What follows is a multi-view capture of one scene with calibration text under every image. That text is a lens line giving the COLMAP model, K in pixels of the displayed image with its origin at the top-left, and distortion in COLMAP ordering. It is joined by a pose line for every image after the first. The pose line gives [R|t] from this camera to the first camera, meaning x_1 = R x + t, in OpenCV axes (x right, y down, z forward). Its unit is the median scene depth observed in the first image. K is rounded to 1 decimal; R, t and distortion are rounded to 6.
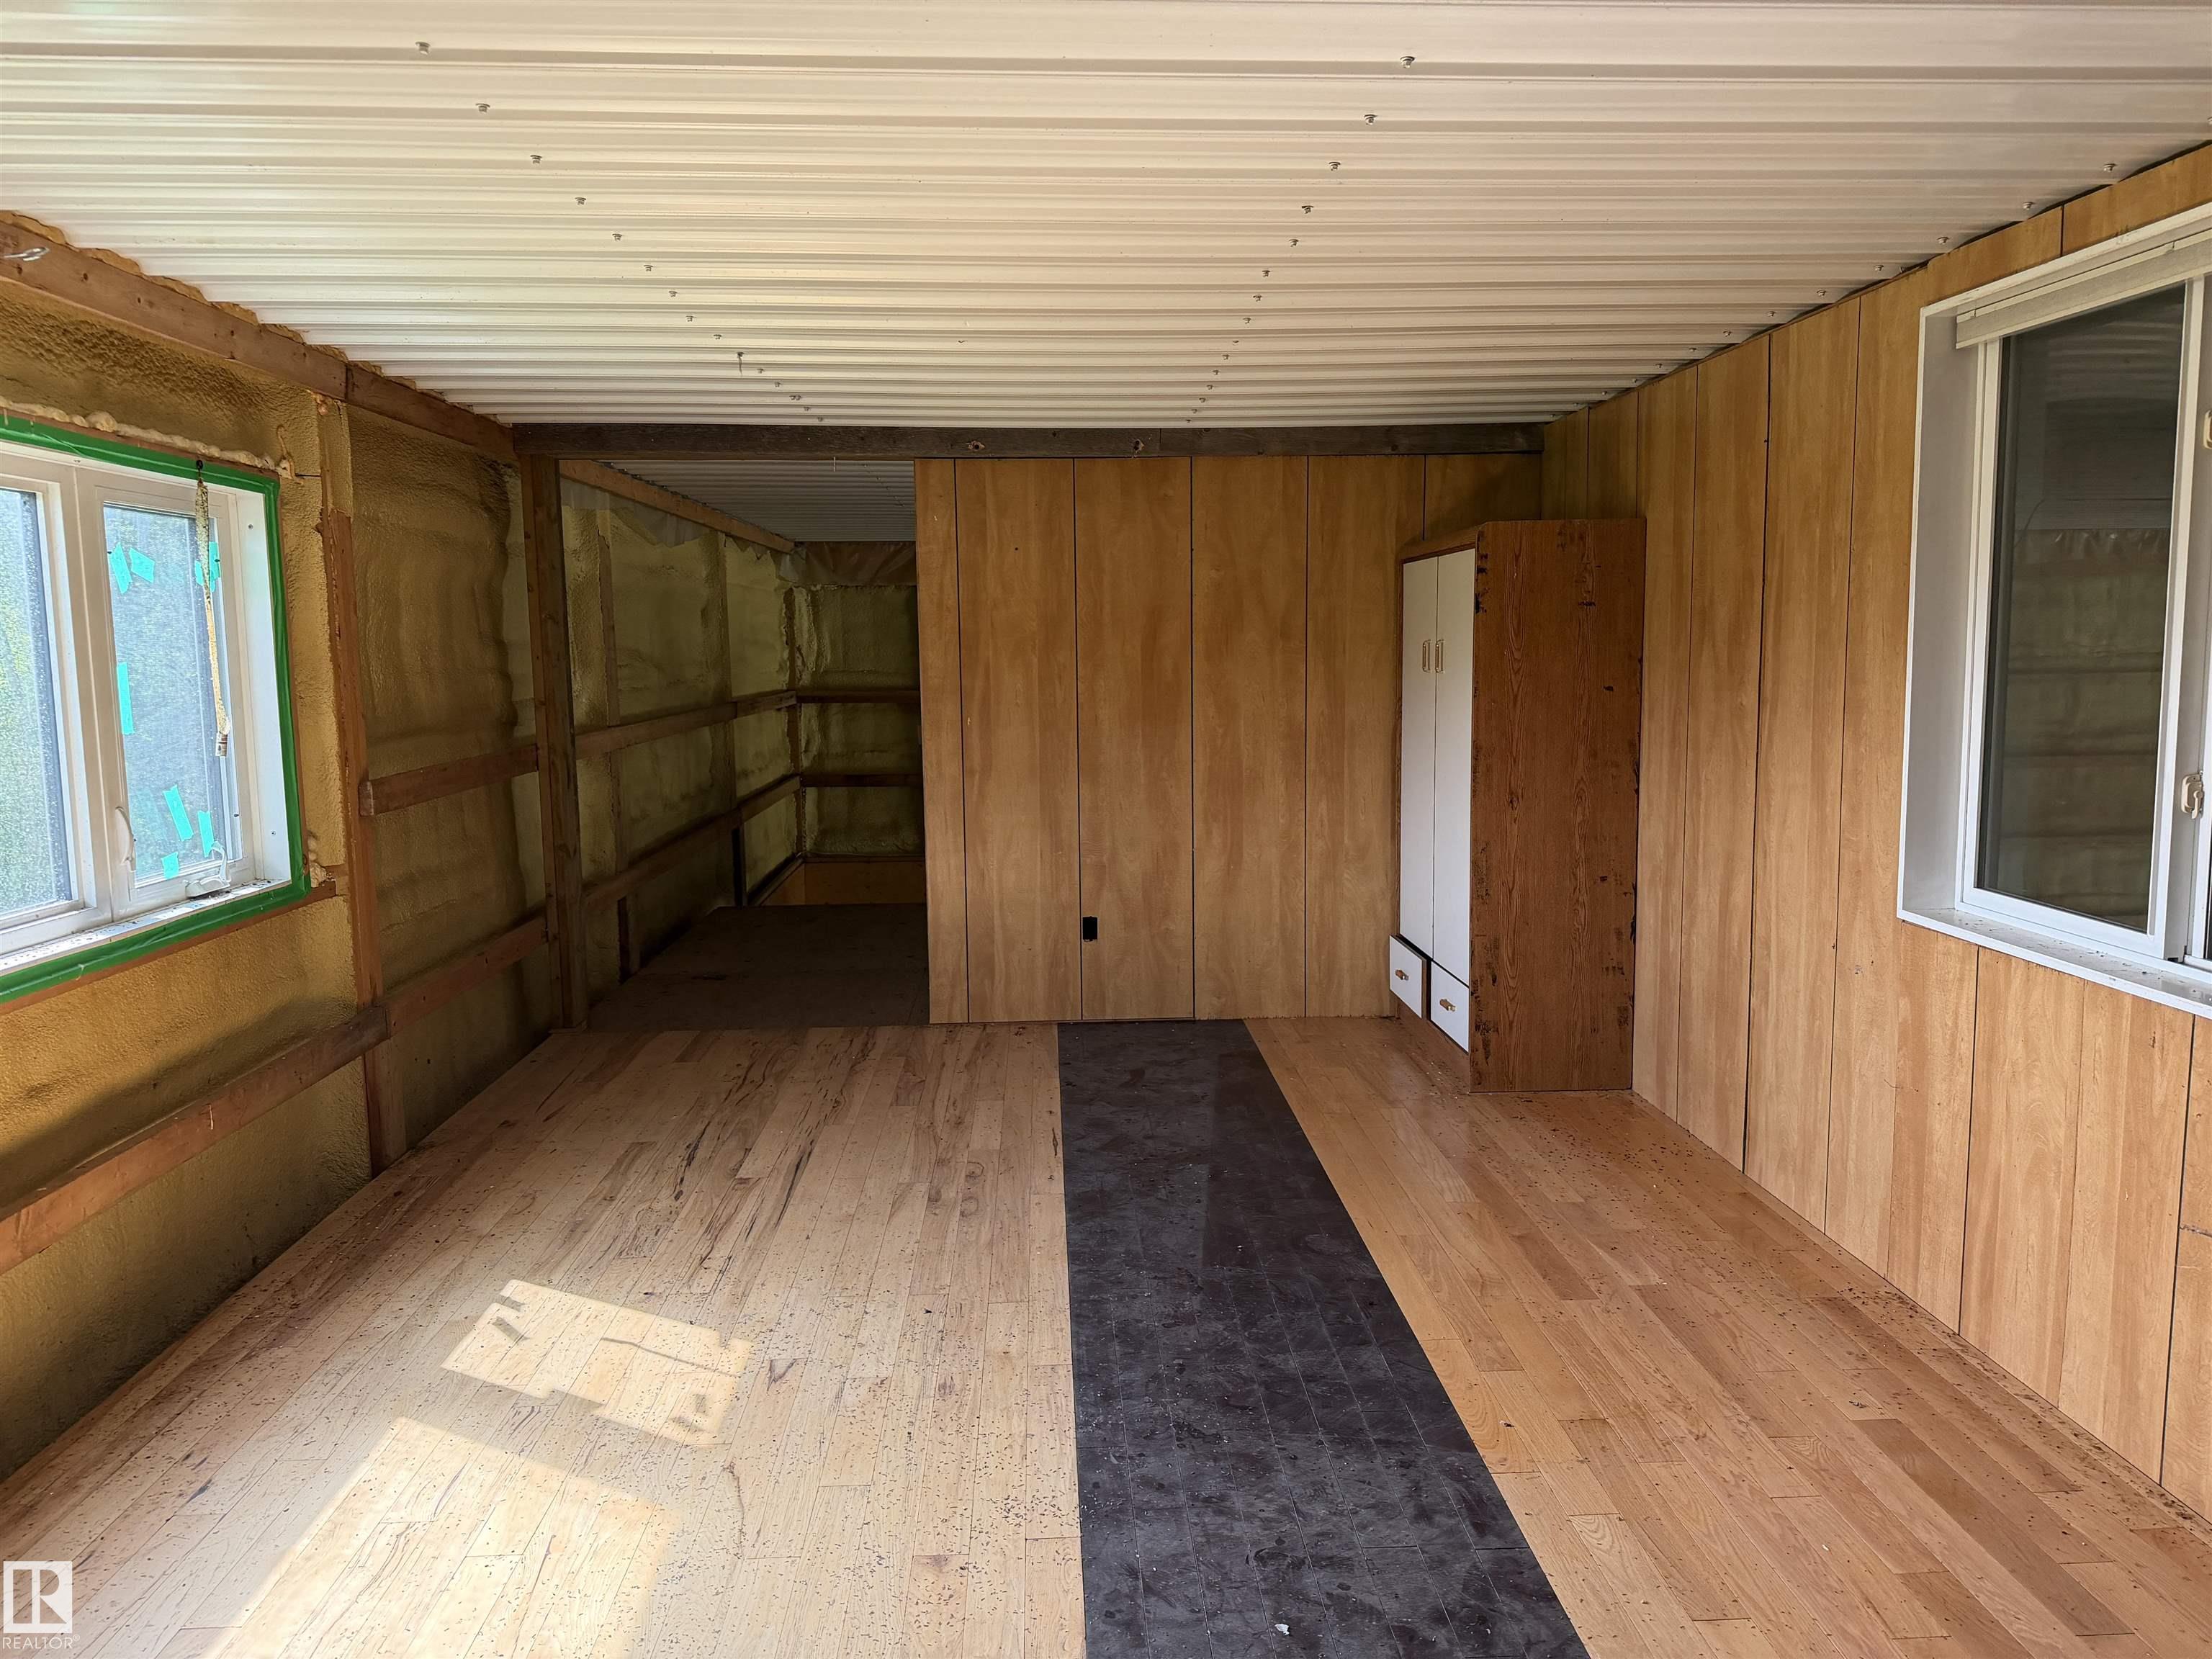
lens RADIAL K [[1540.6, 0, 1129.3], [0, 1540.6, 814.0], [0, 0, 1]] dist [0.060504, -0.080330]
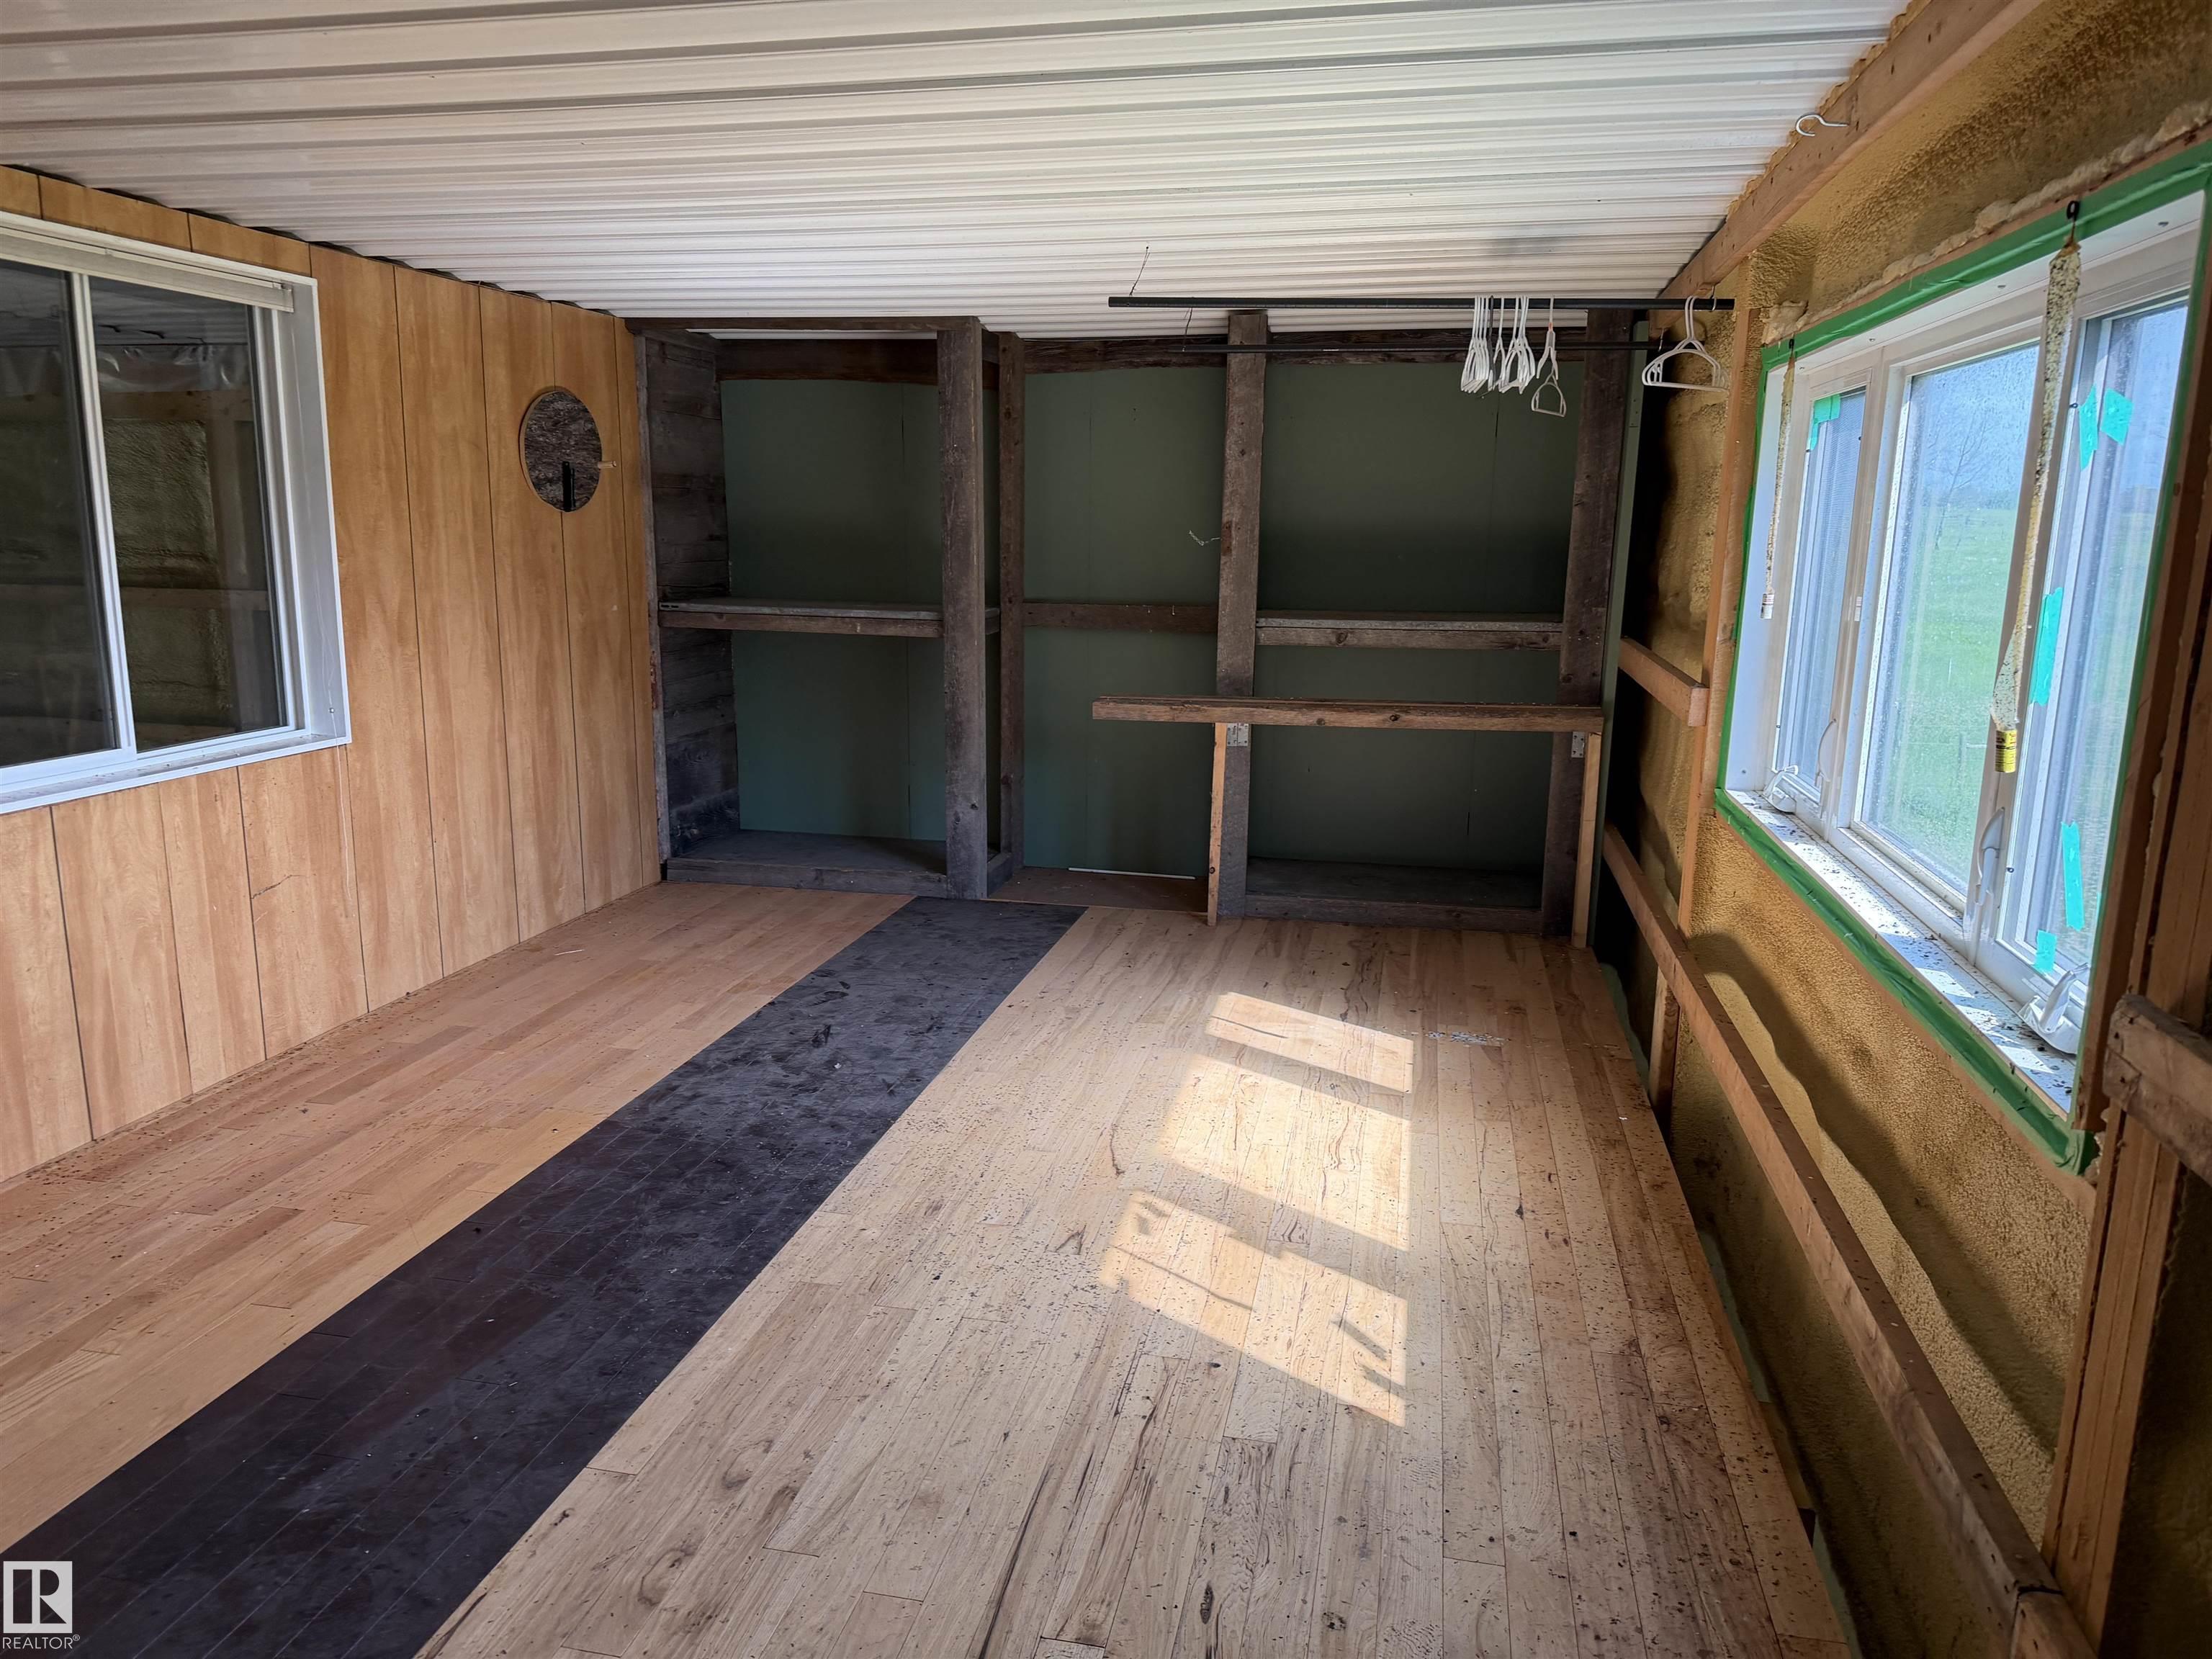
lens RADIAL K [[1540.6, 0, 1099.4], [0, 1540.6, 832.3], [0, 0, 1]] dist [0.060504, -0.080330]
pose [[-0.964069, -0.054790, 0.259941, -0.519800], [0.026256, 0.954056, 0.298475, -0.228860], [-0.264352, 0.294575, -0.918337, 1.951344]]
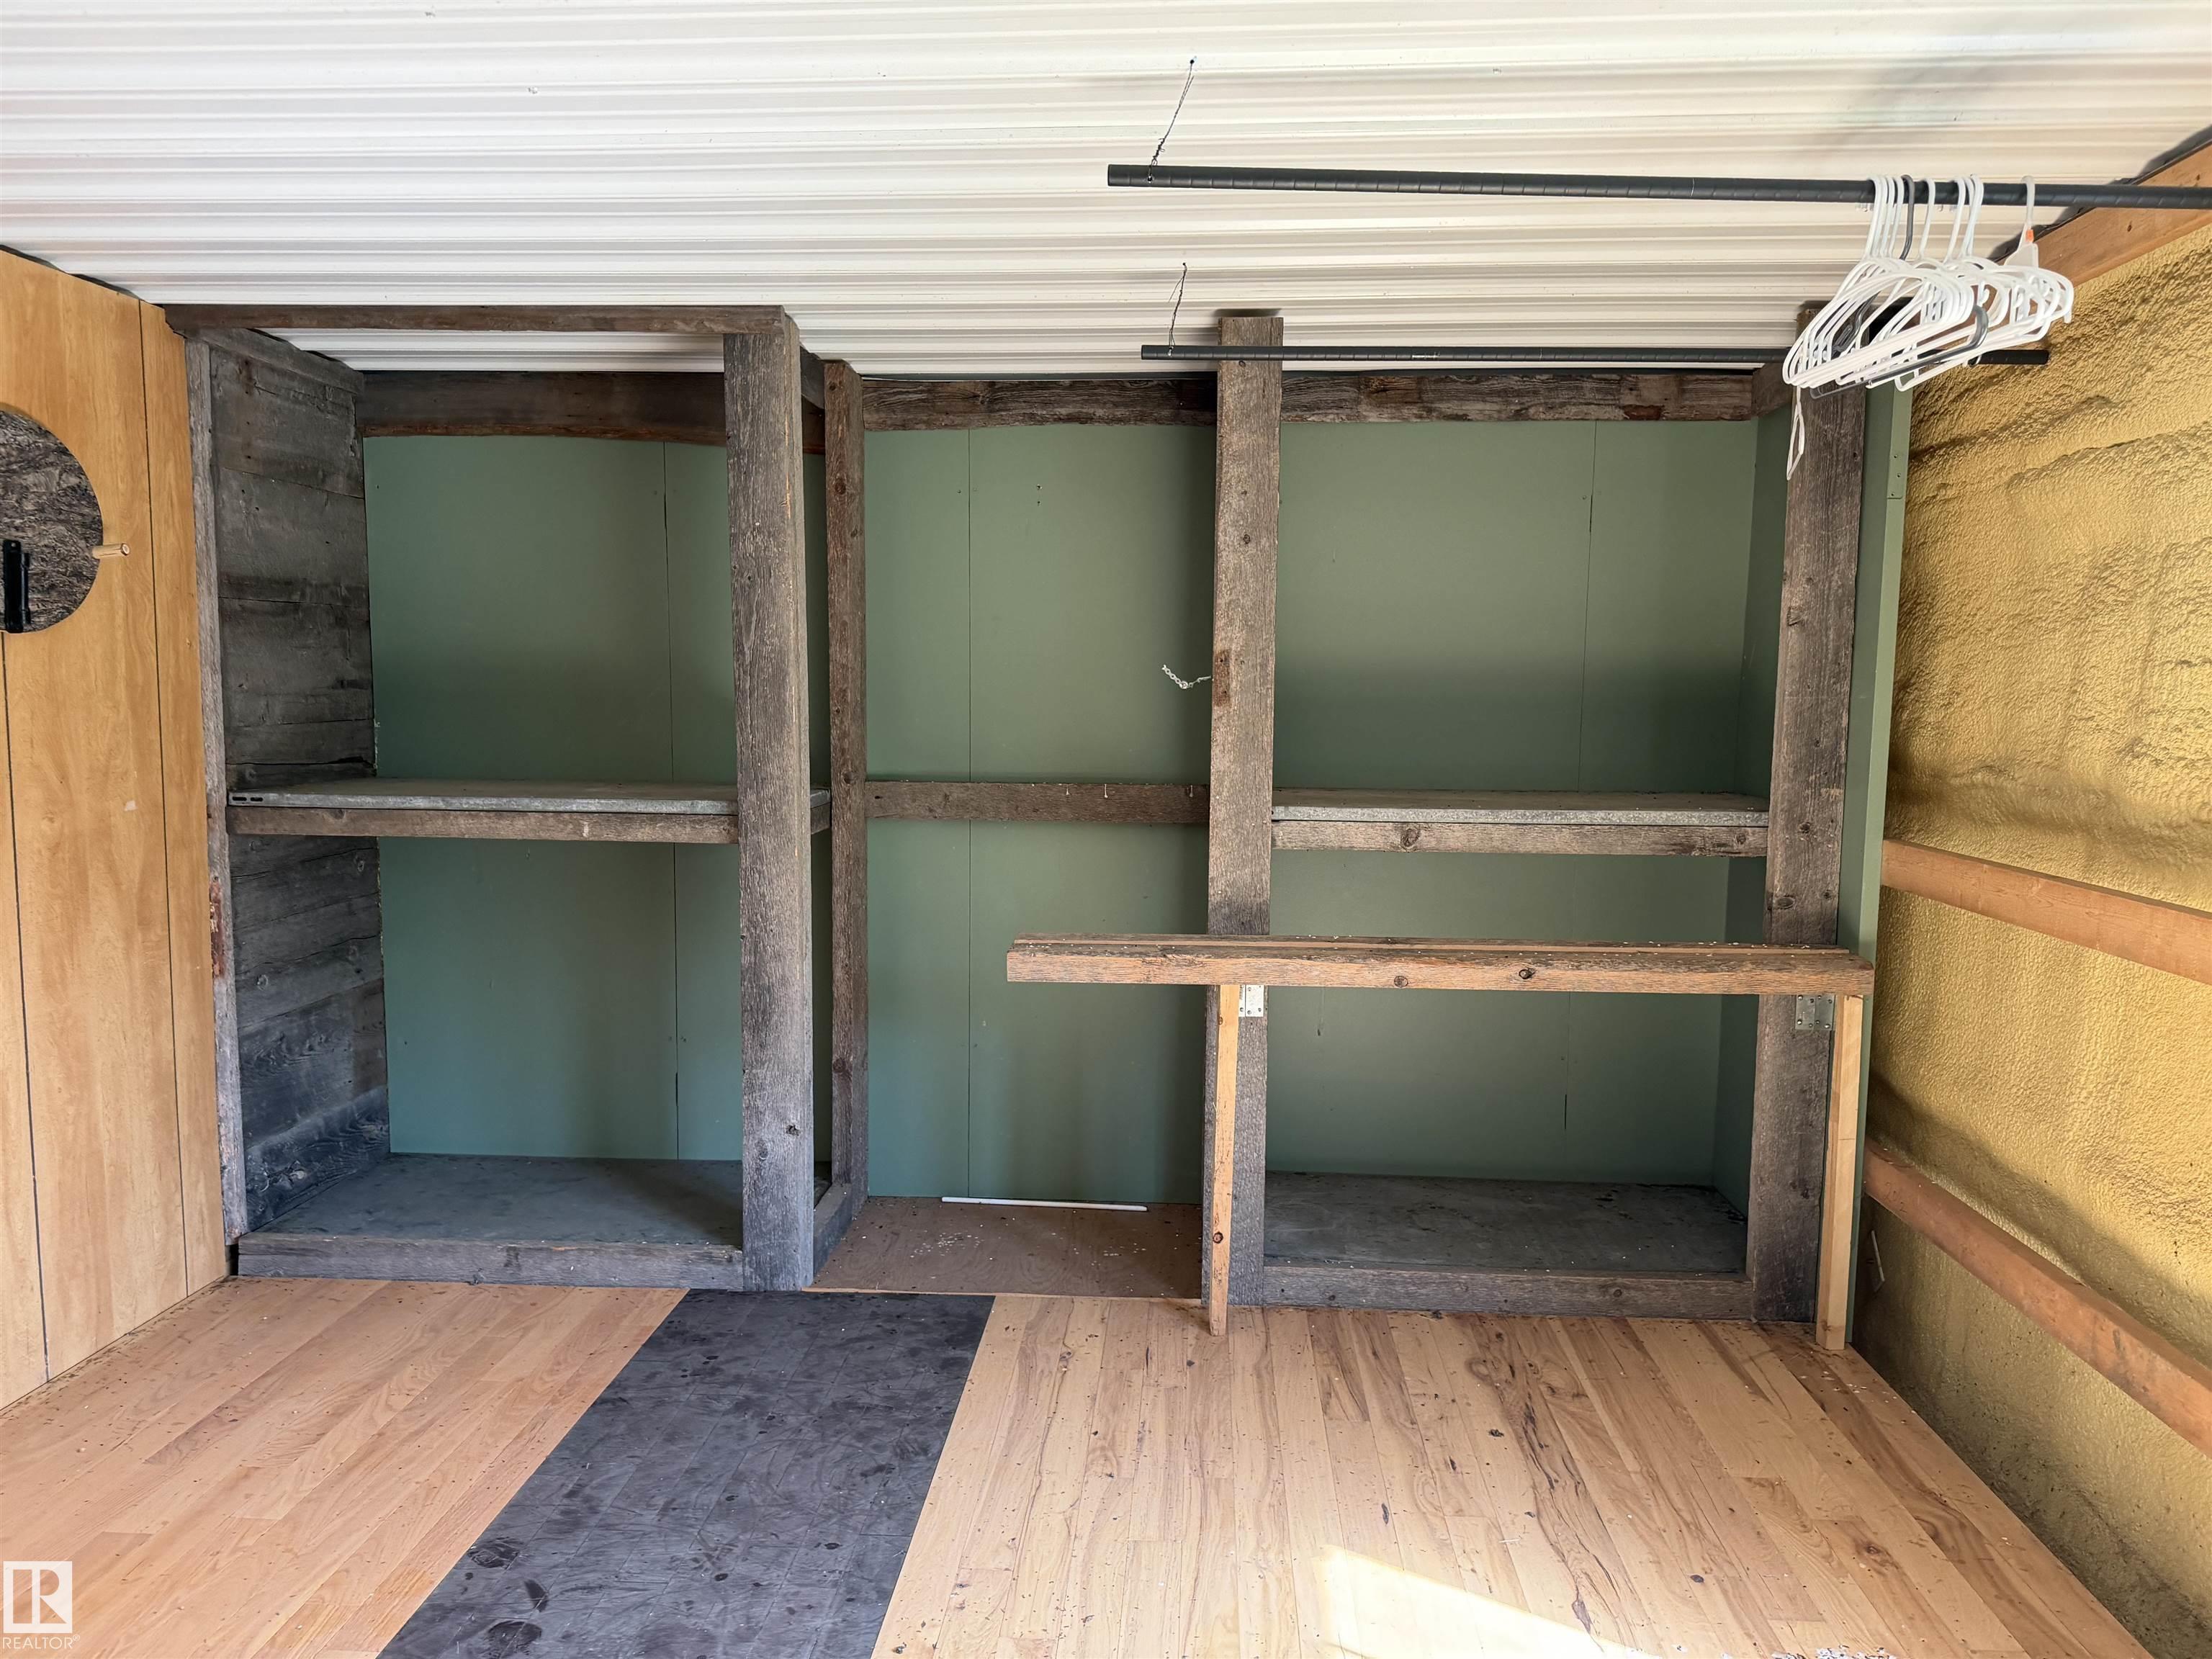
lens RADIAL K [[1540.6, 0, 1135.6], [0, 1540.6, 810.5], [0, 0, 1]] dist [0.060504, -0.080330]
pose [[-0.994715, -0.009119, 0.102264, -0.222819], [0.010714, 0.981391, 0.191723, -0.130667], [-0.102110, 0.191806, -0.976107, 1.233147]]
